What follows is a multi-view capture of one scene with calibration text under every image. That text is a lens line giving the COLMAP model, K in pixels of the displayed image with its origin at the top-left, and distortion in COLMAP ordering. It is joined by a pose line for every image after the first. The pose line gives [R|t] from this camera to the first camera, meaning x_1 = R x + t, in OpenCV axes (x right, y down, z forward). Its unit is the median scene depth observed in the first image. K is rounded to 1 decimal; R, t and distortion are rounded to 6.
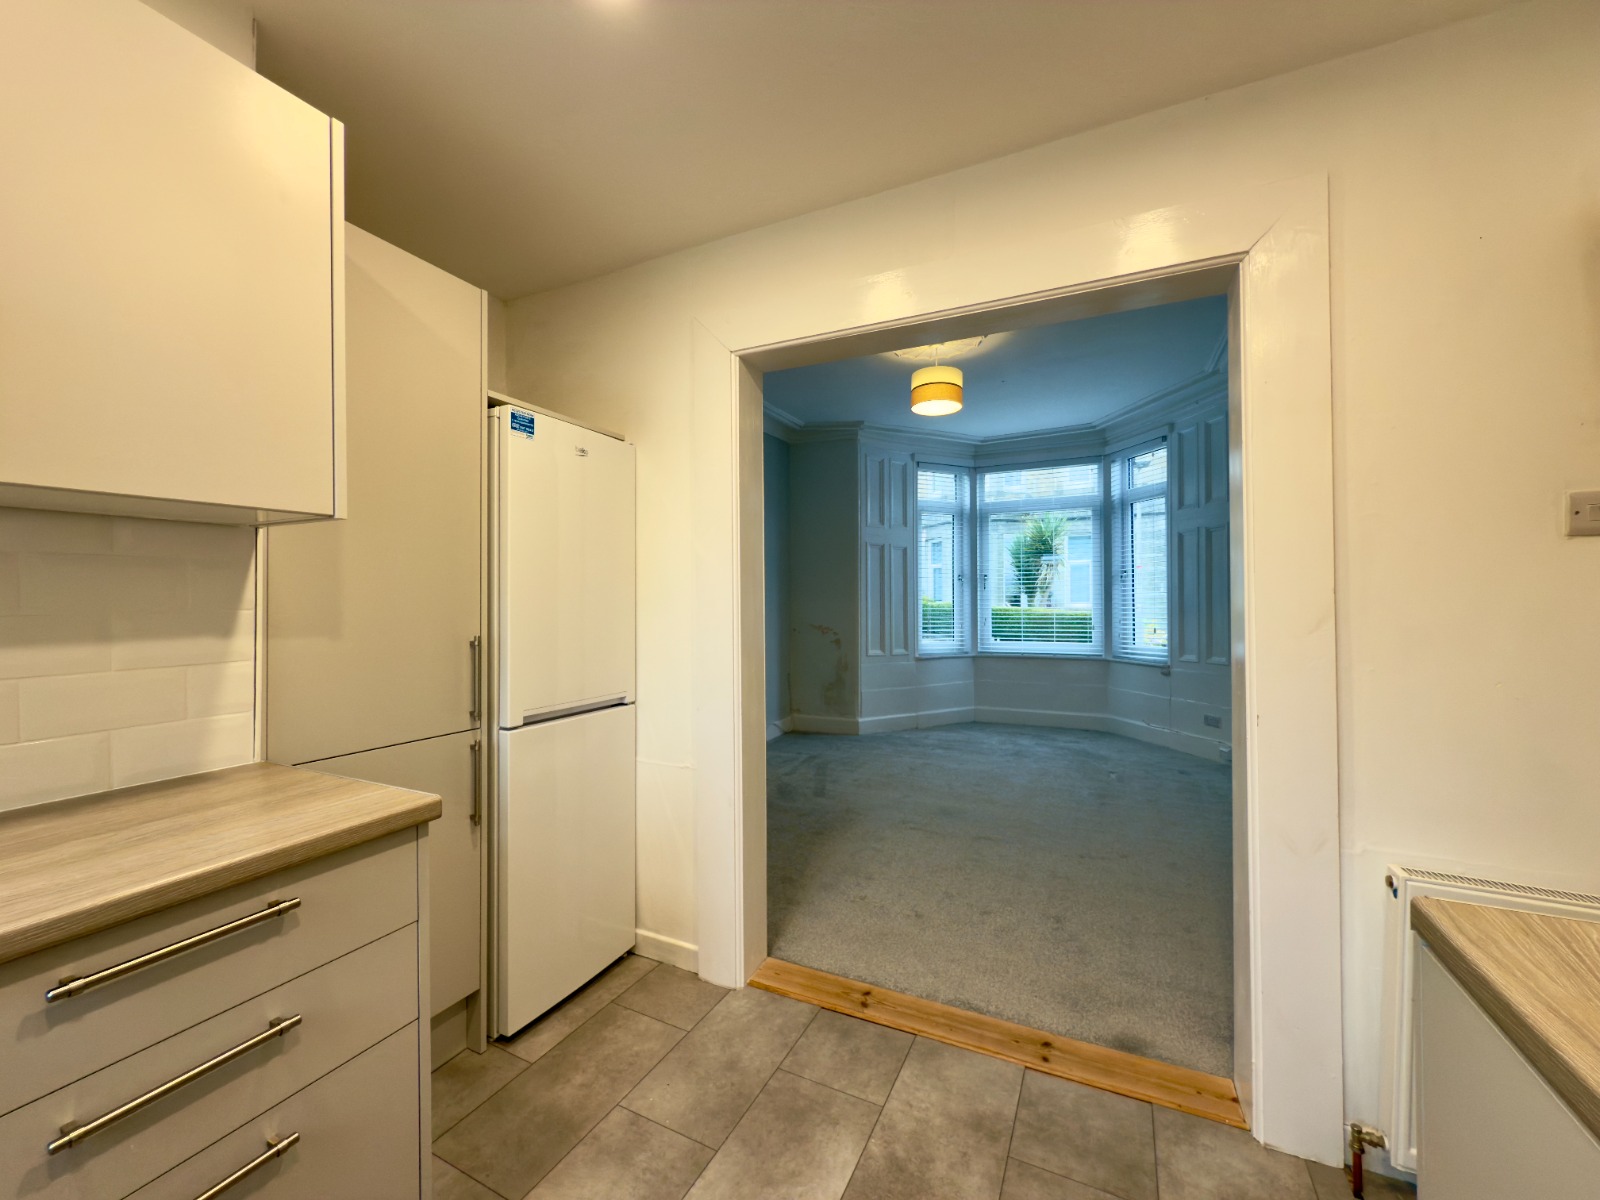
lens RADIAL K [[637.4, 0, 797.7], [0, 637.4, 599.6], [0, 0, 1]] dist [-0.000856, -0.000184]
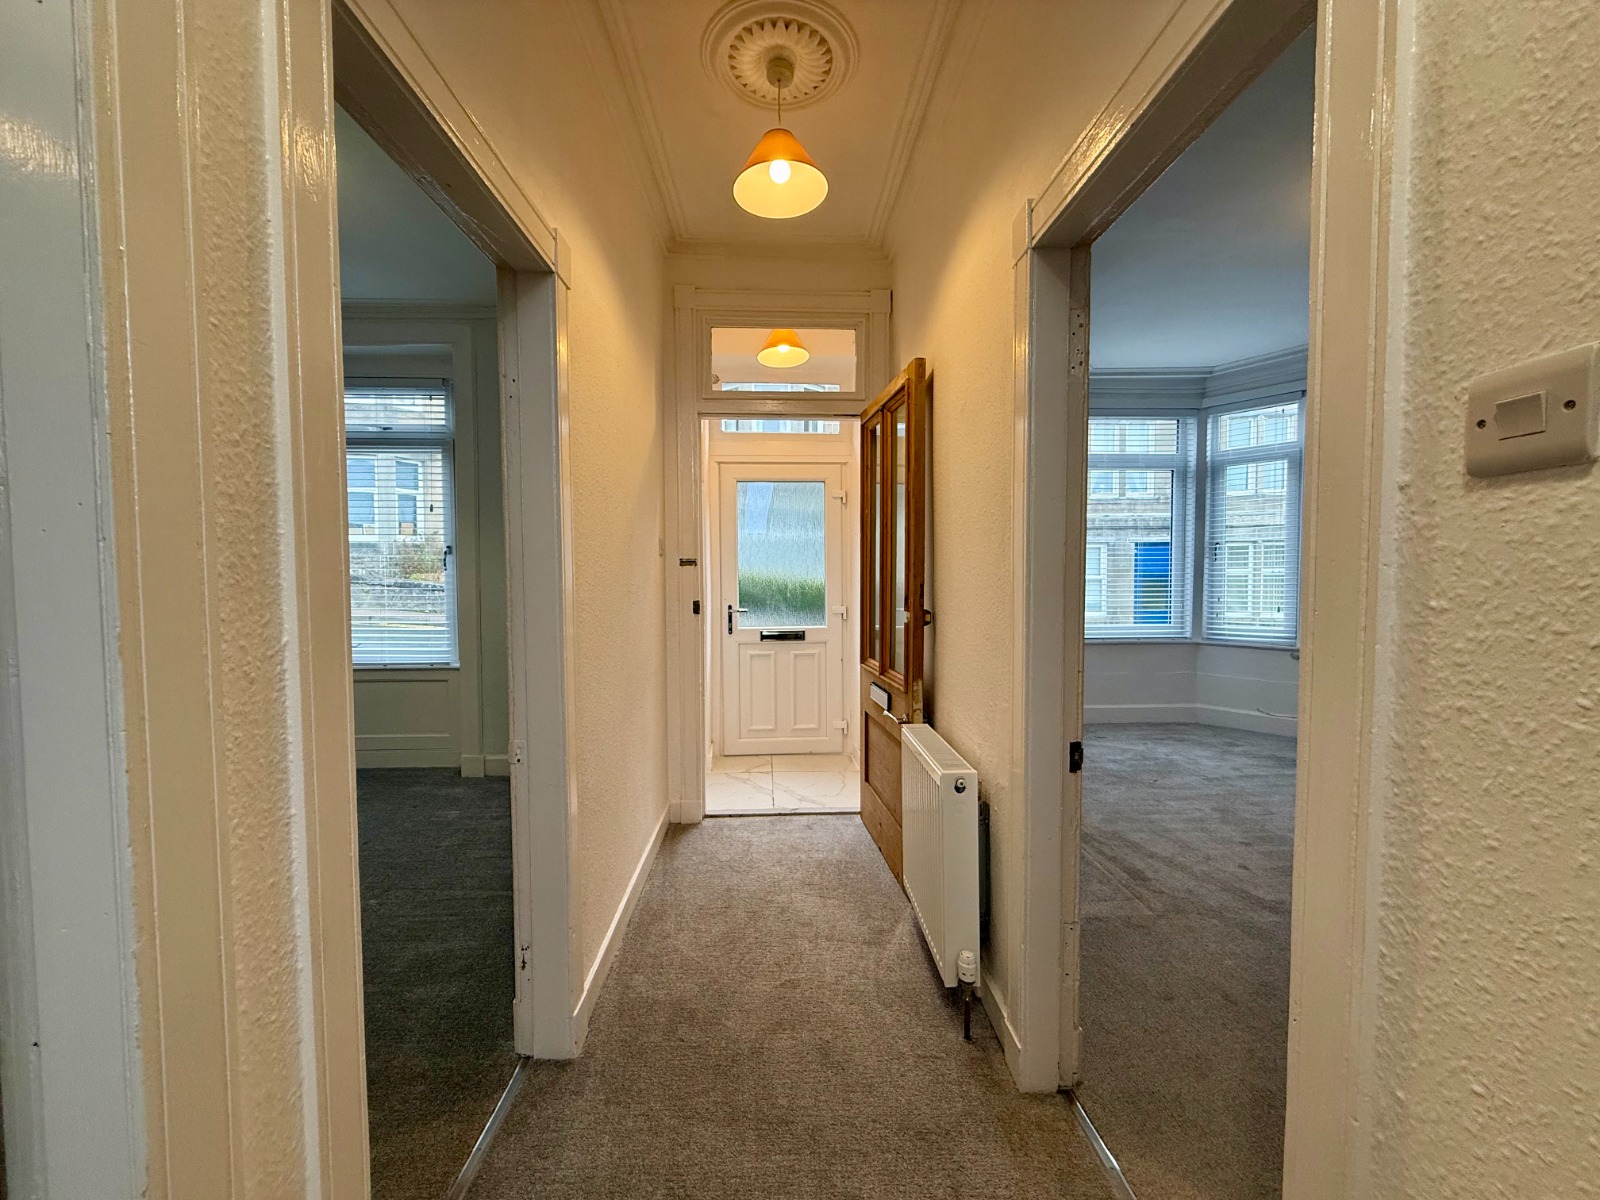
lens RADIAL K [[637.4, 0, 790.3], [0, 637.4, 596.9], [0, 0, 1]] dist [-0.000856, -0.000184]
pose [[0.884797, -0.015856, 0.465706, -0.675624], [-0.004007, 0.999125, 0.041629, -0.005535], [-0.465959, -0.038700, 0.883960, 0.766011]]
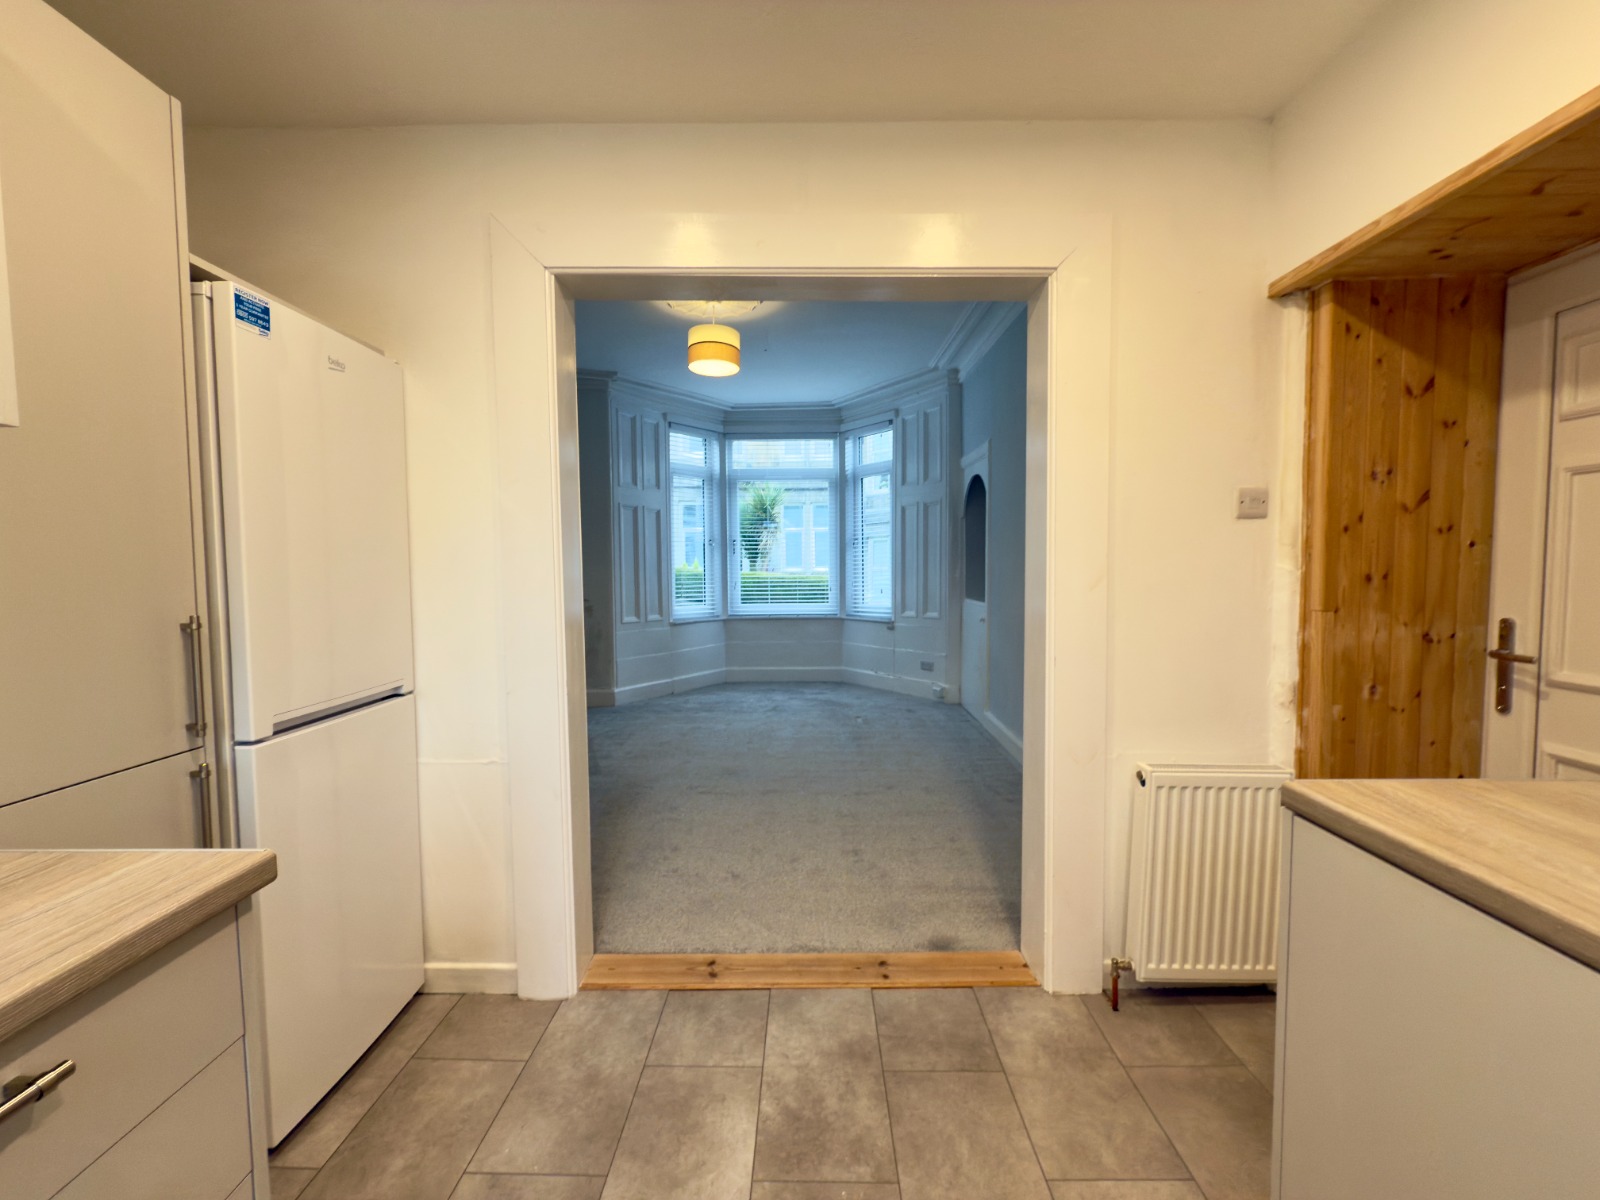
lens RADIAL K [[637.4, 0, 801.4], [0, 637.4, 600.8], [0, 0, 1]] dist [-0.000856, -0.000184]
pose [[0.901606, -0.025022, 0.431834, -0.094919], [0.000303, 0.998362, 0.057218, 0.000551], [-0.432558, -0.051457, 0.900137, 0.042744]]
